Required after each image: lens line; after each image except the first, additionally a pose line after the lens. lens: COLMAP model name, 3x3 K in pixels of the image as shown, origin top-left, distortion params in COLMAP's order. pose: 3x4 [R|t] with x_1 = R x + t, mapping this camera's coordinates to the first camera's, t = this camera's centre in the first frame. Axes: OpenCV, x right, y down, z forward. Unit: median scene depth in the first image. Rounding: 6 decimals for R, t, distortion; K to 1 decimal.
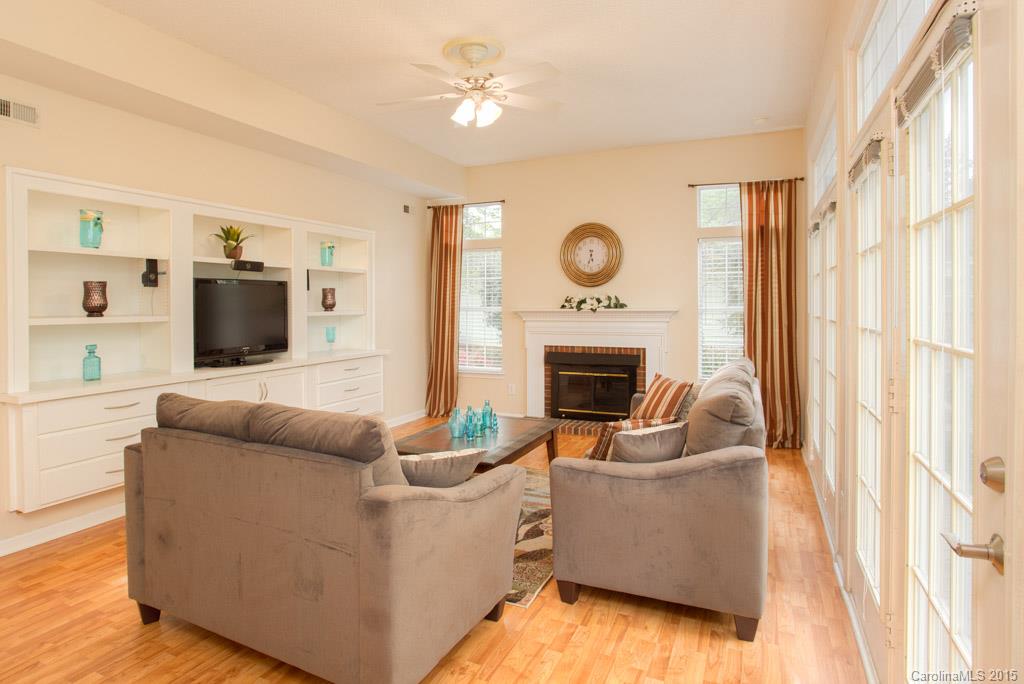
lens RADIAL K [[596.4, 0, 484.3], [0, 596.4, 312.0], [0, 0, 1]] dist [-0.036740, 0.000043]
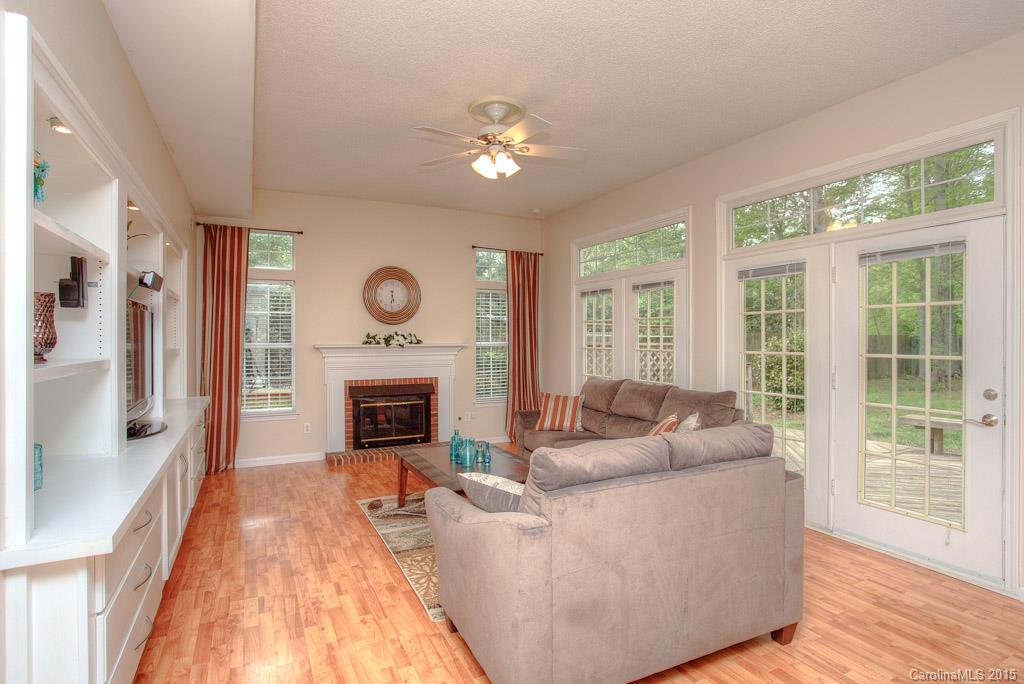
lens RADIAL K [[527.2, 0, 510.8], [0, 527.2, 339.5], [0, 0, 1]] dist [0.005791, 0.000379]
pose [[0.625133, 0.003215, 0.780512, -0.447027], [0.006571, 0.999934, -0.009382, -0.003883], [-0.780490, 0.010994, 0.625071, 0.218084]]
